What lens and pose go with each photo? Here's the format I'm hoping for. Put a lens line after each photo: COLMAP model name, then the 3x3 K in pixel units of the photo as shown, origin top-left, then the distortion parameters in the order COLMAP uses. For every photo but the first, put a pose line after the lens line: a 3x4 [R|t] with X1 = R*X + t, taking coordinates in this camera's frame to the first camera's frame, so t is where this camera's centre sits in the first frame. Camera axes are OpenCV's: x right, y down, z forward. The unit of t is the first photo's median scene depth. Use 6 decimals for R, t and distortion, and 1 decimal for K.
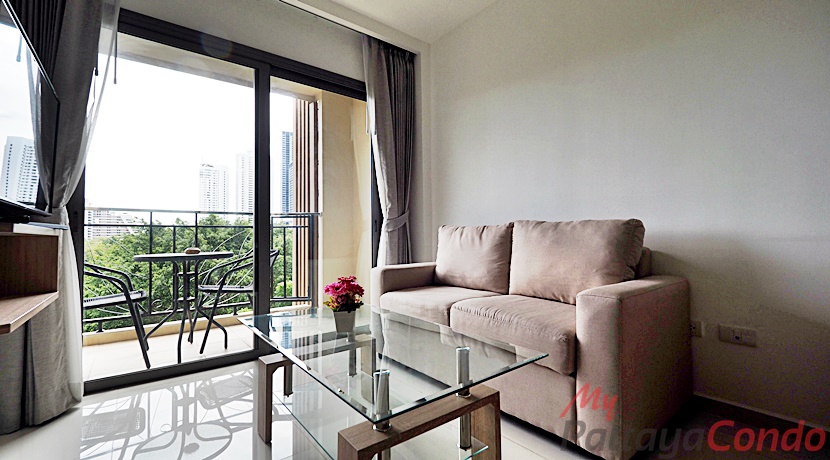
lens RADIAL K [[351.4, 0, 411.7], [0, 351.4, 227.5], [0, 0, 1]] dist [-0.004414, -0.000953]
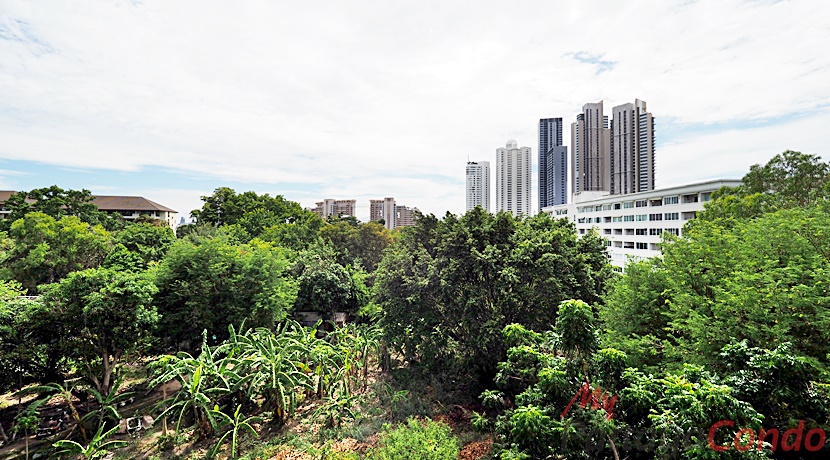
lens RADIAL K [[351.4, 0, 407.1], [0, 351.4, 226.9], [0, 0, 1]] dist [-0.004414, -0.000953]
pose [[0.757044, 0.008302, -0.653311, -0.082268], [0.008312, 0.999716, 0.022337, -0.005328], [0.653311, -0.022341, 0.756760, 0.142108]]
